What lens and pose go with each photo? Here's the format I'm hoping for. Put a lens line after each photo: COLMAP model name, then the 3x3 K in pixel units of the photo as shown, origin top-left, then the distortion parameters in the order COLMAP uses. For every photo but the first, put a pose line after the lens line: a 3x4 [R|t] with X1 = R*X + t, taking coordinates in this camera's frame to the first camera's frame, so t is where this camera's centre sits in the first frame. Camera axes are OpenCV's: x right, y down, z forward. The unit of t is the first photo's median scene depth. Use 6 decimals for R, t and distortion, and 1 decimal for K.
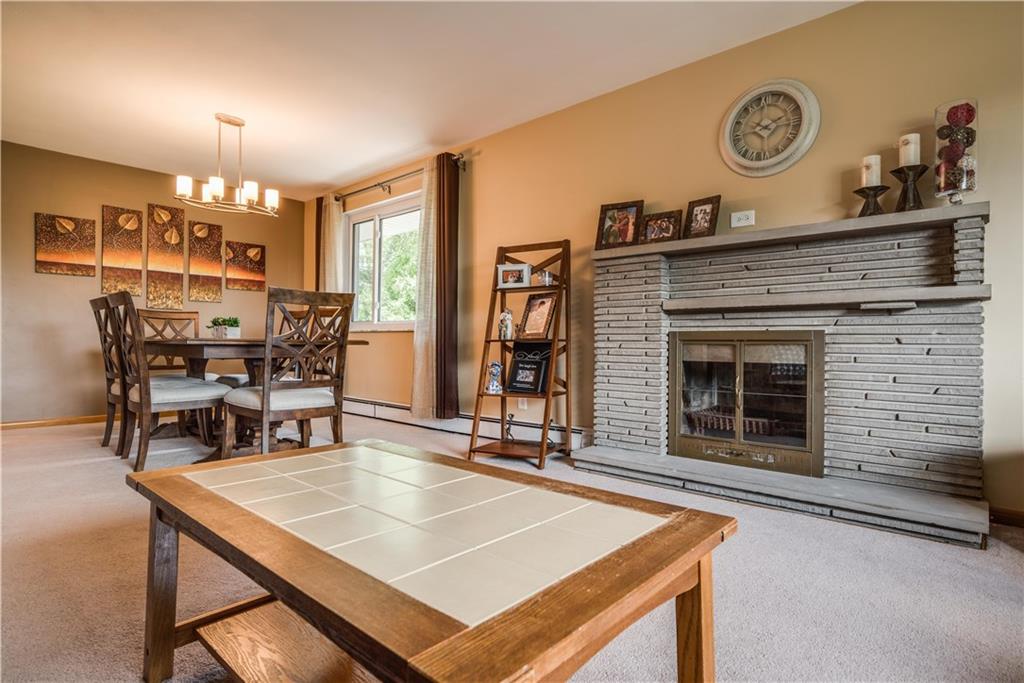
lens RADIAL K [[532.4, 0, 516.4], [0, 532.4, 341.2], [0, 0, 1]] dist [-0.020086, 0.003680]
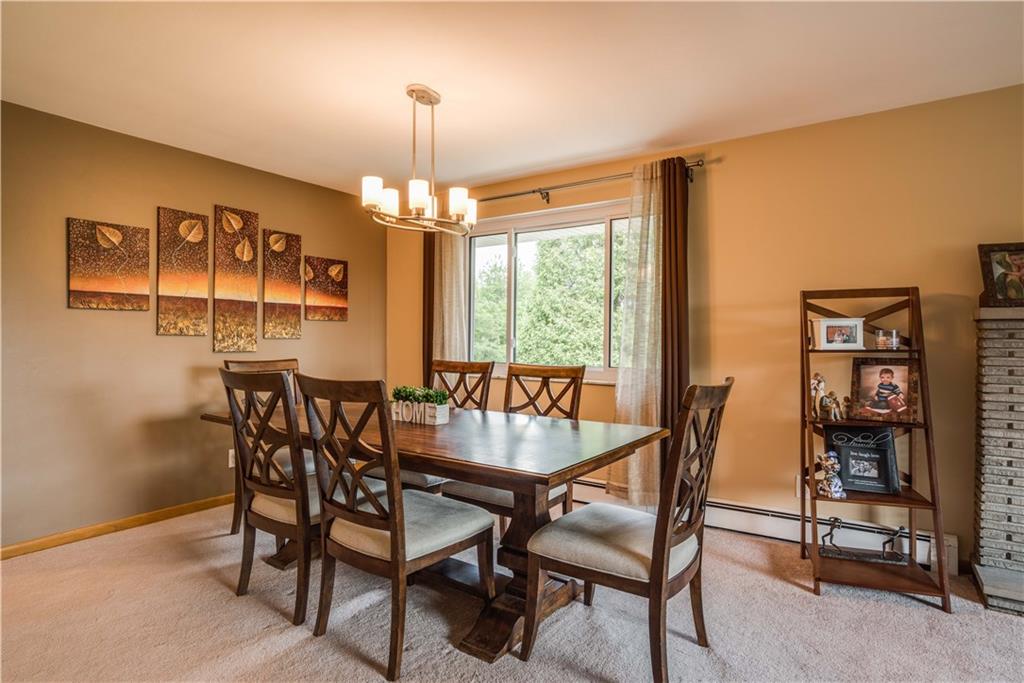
lens RADIAL K [[532.4, 0, 508.4], [0, 532.4, 338.5], [0, 0, 1]] dist [-0.020086, 0.003680]
pose [[0.990492, -0.001596, 0.137559, -0.421816], [0.000426, 0.999964, 0.008532, -0.090419], [-0.137567, -0.008392, 0.990457, 0.247528]]
